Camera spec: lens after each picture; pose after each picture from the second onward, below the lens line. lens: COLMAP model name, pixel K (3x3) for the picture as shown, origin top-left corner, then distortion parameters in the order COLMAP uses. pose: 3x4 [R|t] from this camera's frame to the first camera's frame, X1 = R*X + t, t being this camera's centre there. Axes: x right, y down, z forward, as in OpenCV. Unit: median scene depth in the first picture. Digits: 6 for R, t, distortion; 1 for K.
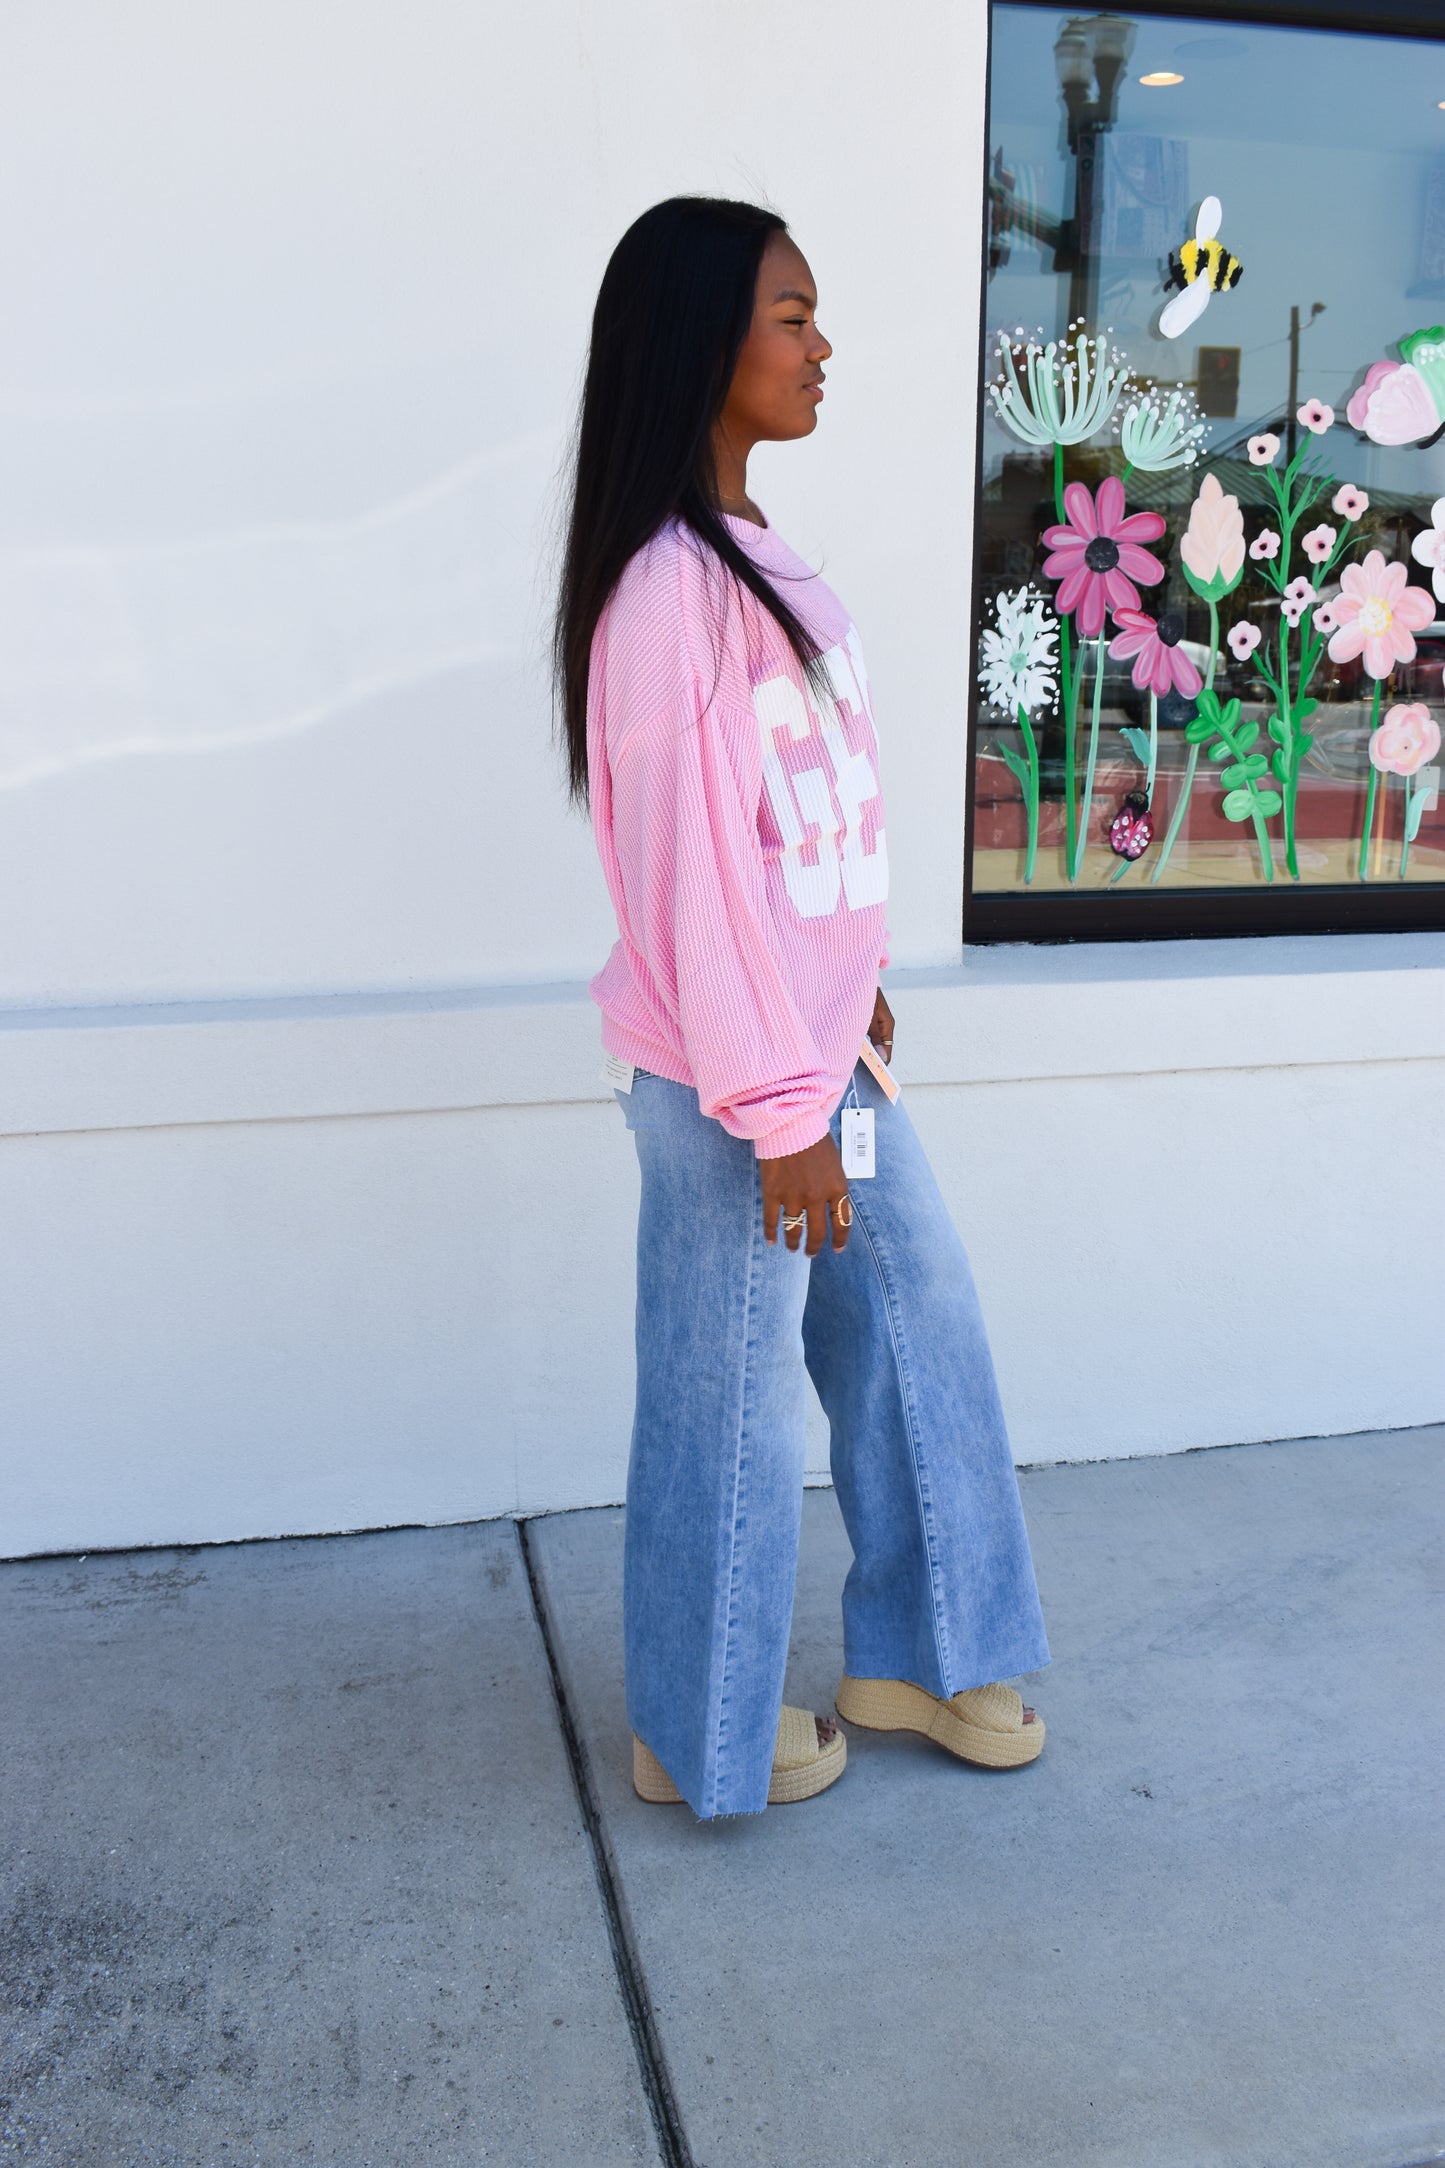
lens RADIAL K [[2027.1, 0, 728.4], [0, 2027.1, 1094.3], [0, 0, 1]] dist [-0.072641, 0.000000]
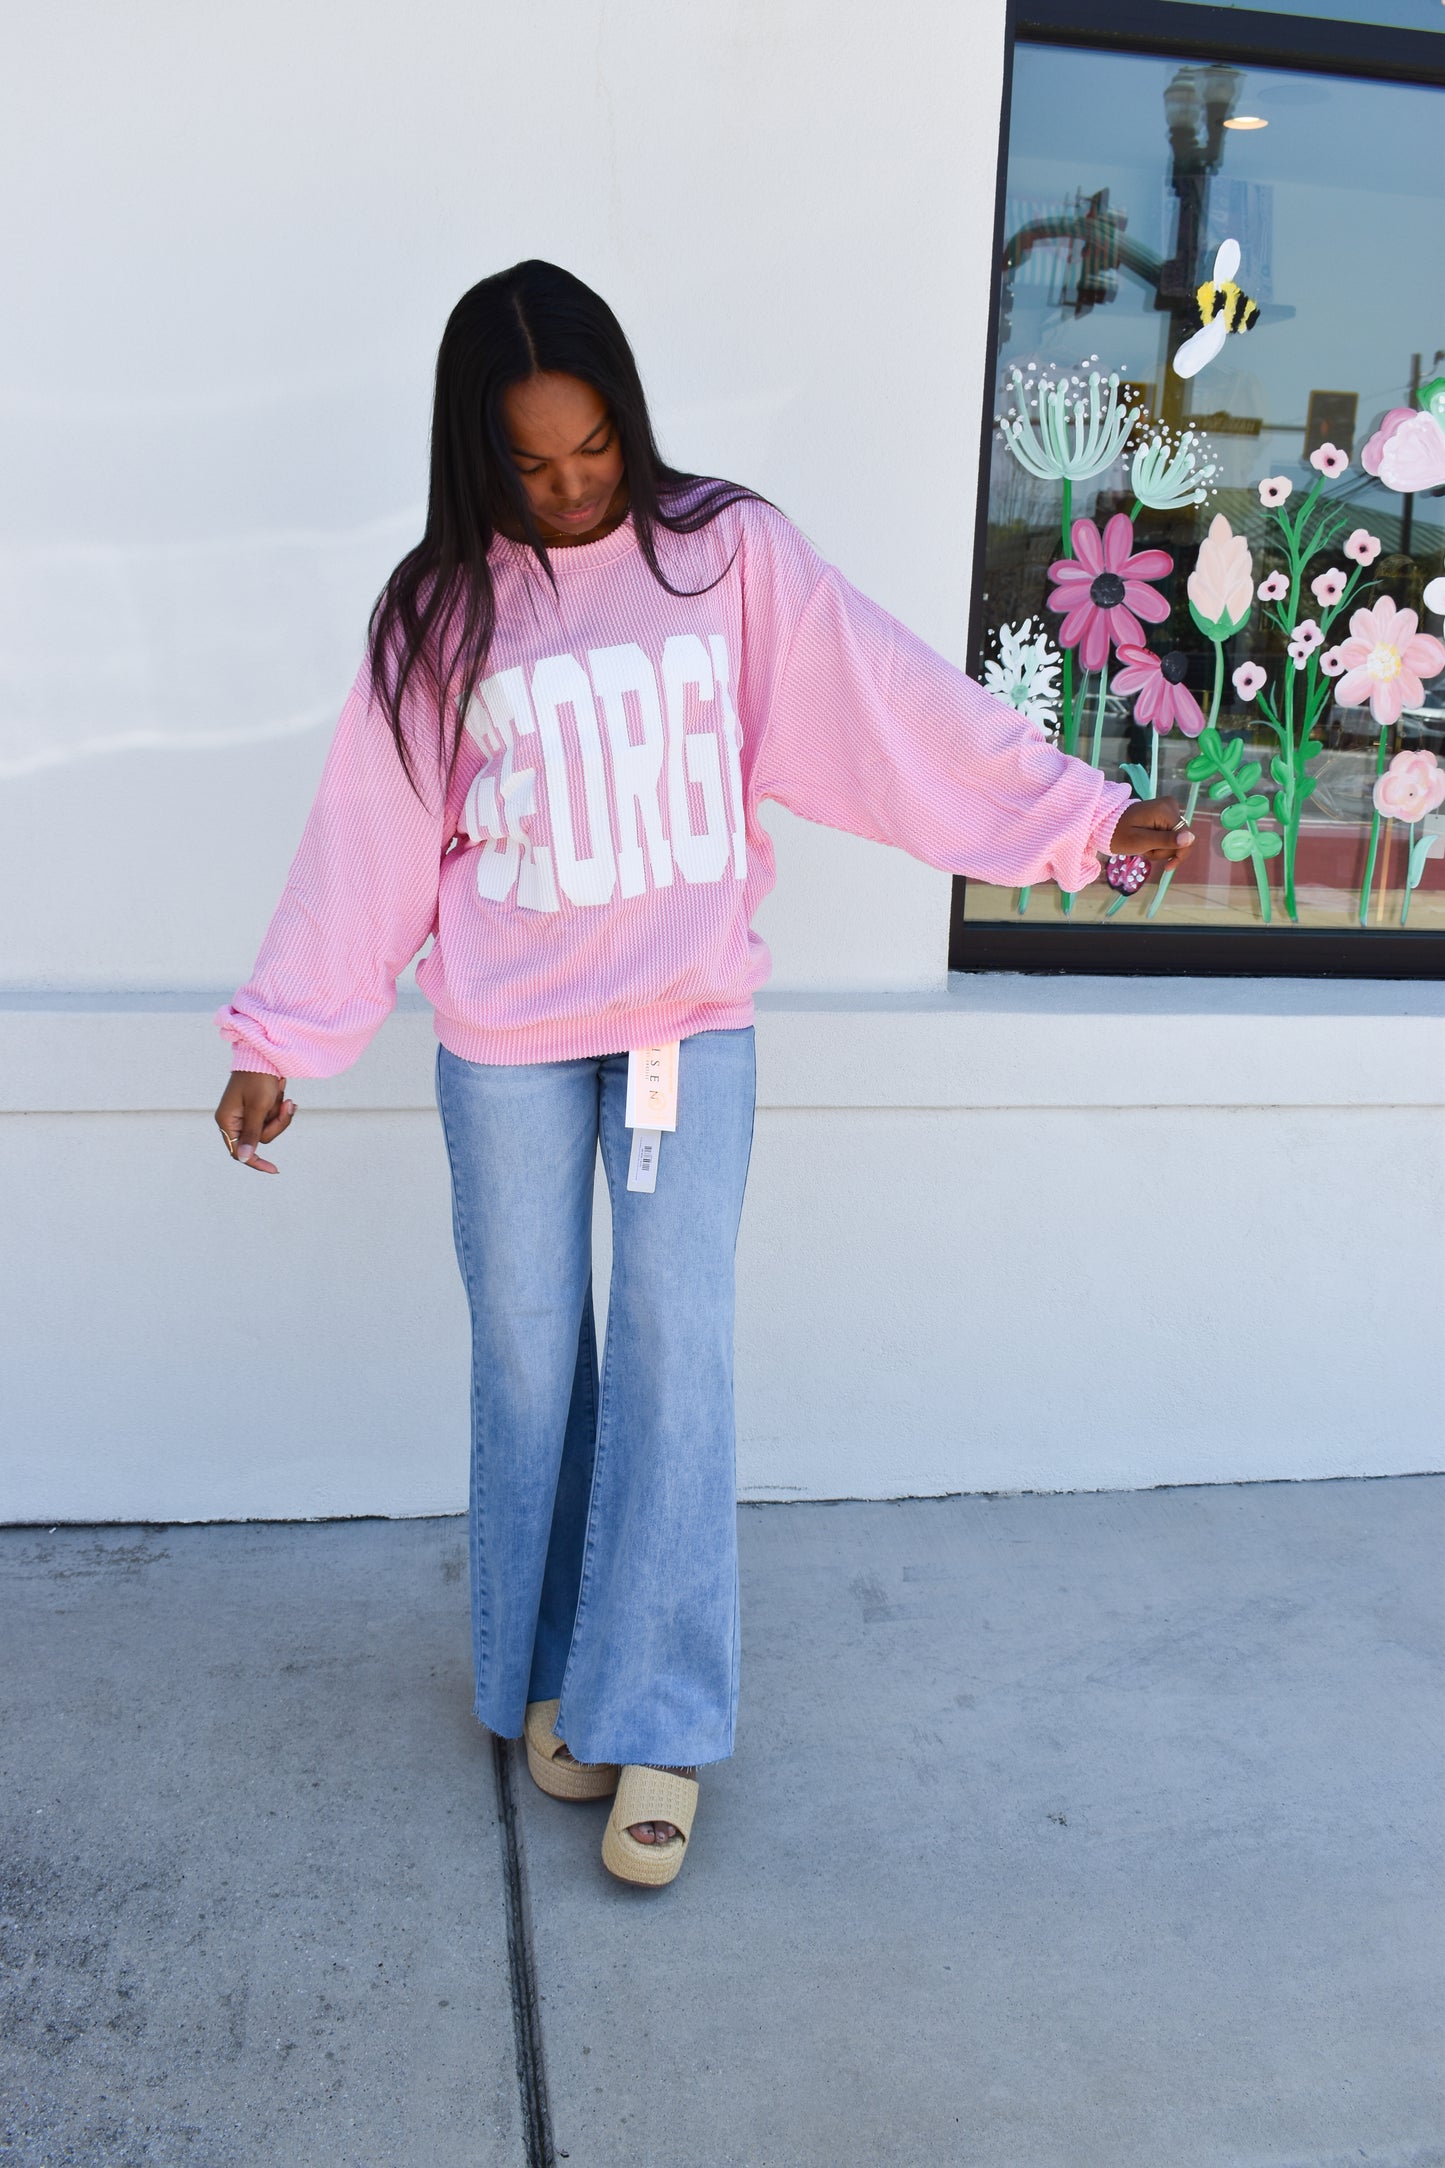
lens RADIAL K [[2027.1, 0, 722.9], [0, 2027.1, 1092.8], [0, 0, 1]] dist [-0.072641, 0.000000]
pose [[0.997892, 0.047219, -0.044528, 0.054353], [-0.047813, 0.998780, -0.012352, 0.004696], [0.043890, 0.014455, 0.998932, -0.011288]]
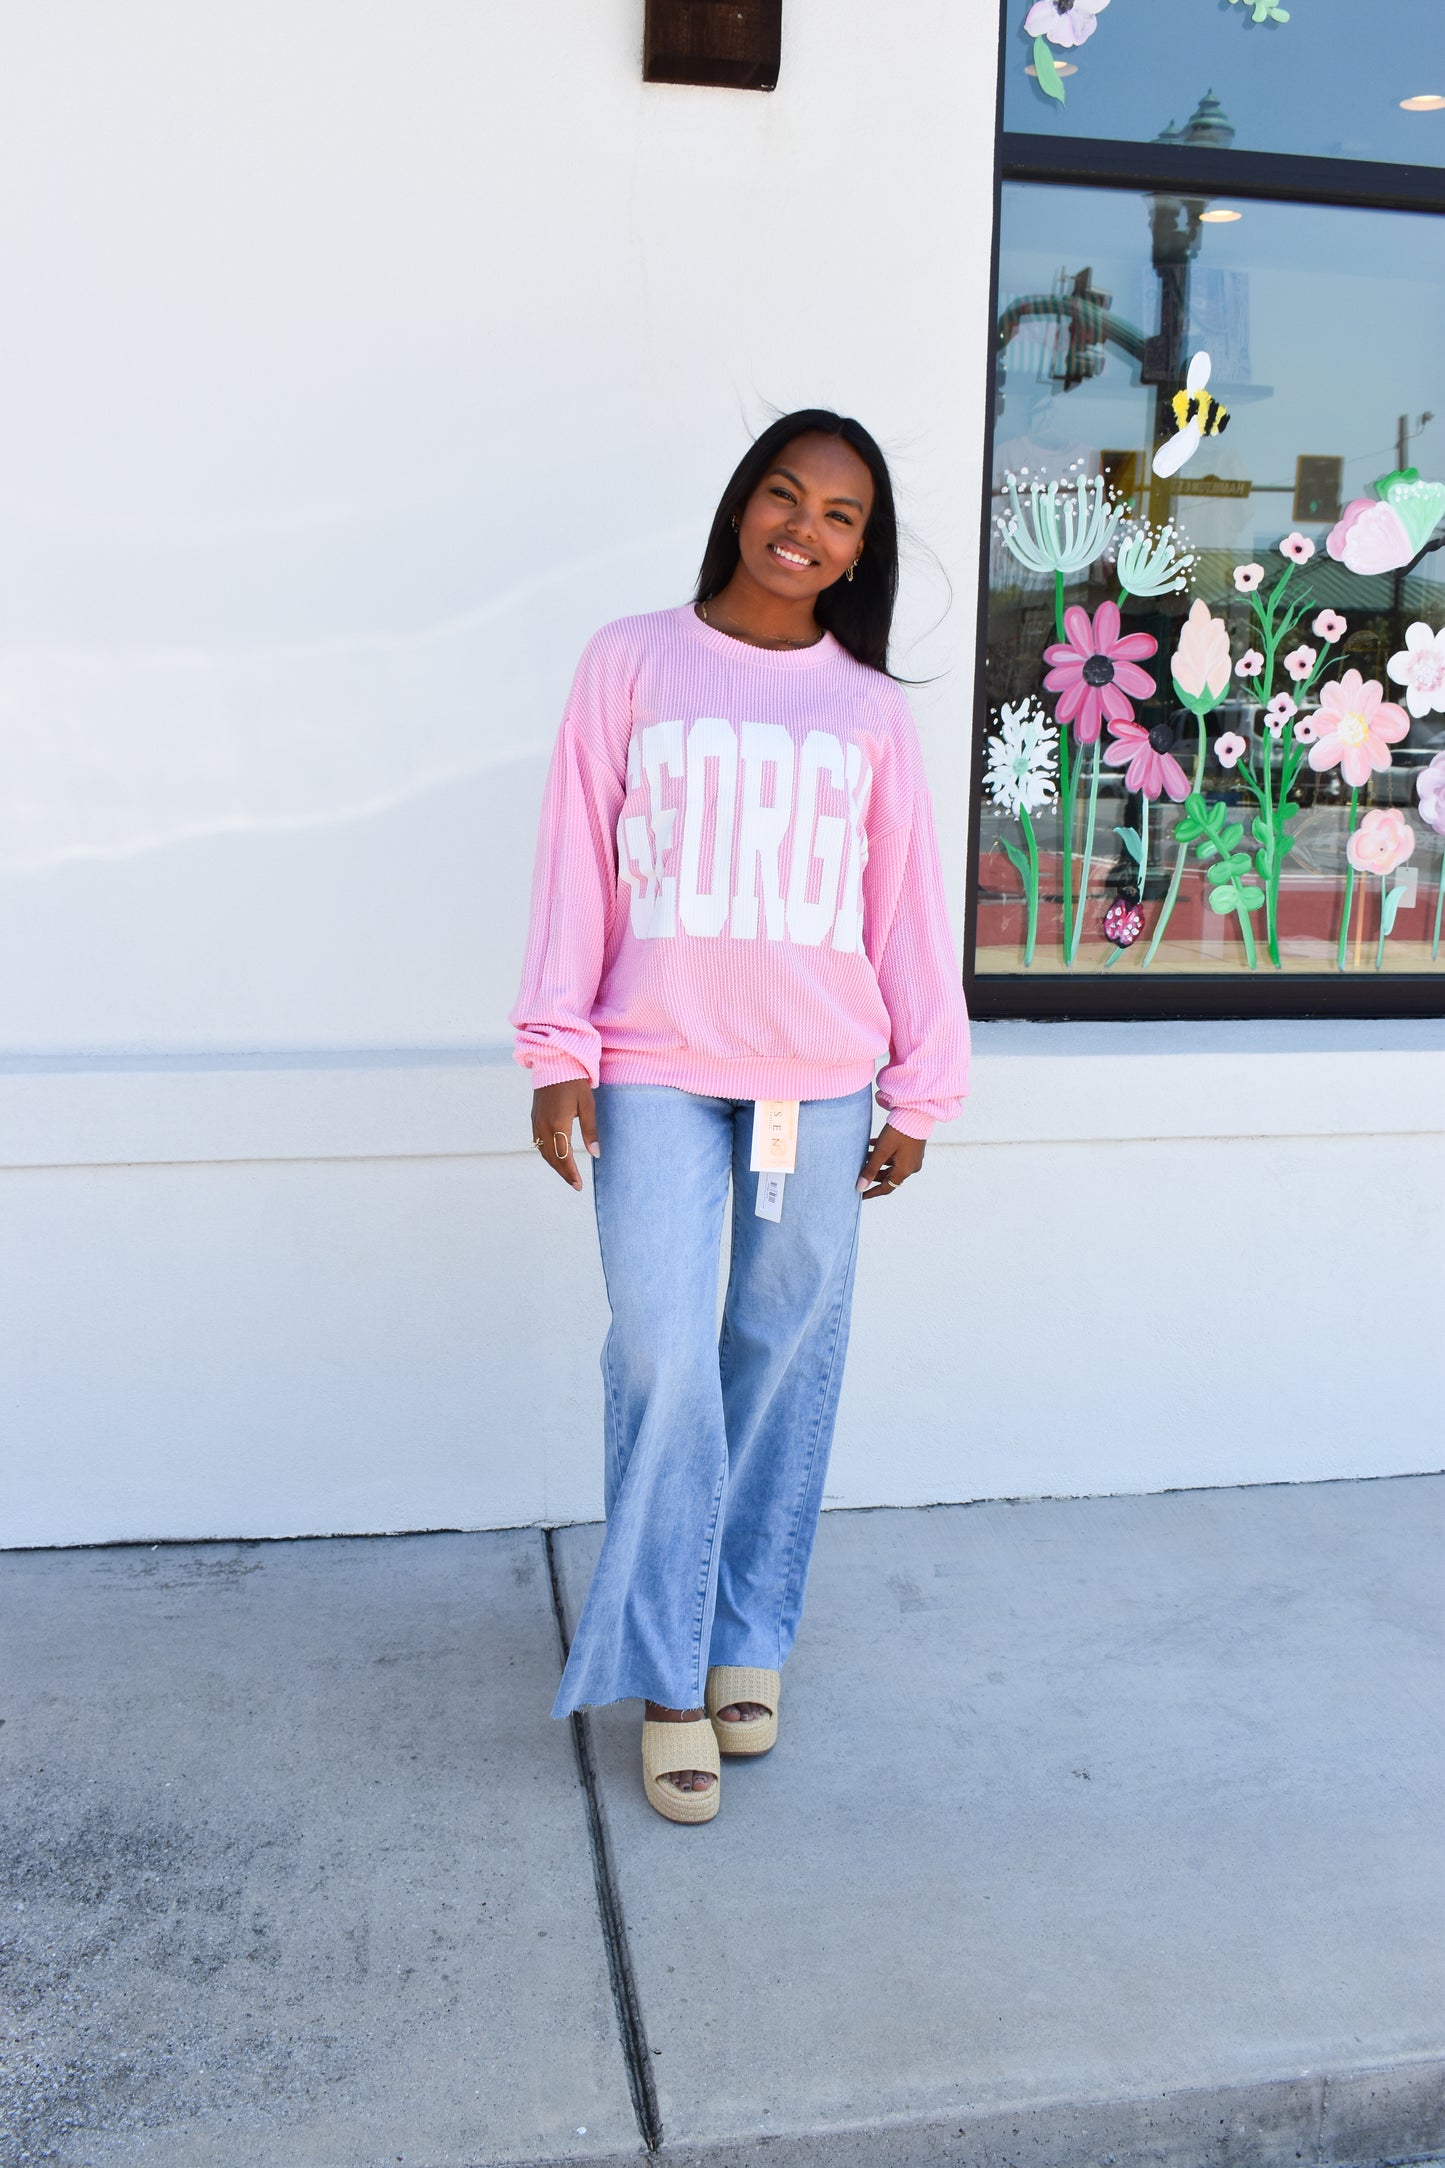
lens RADIAL K [[2027.1, 0, 724.6], [0, 2027.1, 1097.7], [0, 0, 1]] dist [-0.072641, 0.000000]
pose [[0.998531, 0.024423, -0.048358, 0.042952], [-0.026535, 0.998699, -0.043539, 0.021353], [0.047232, 0.044758, 0.997881, -0.113089]]
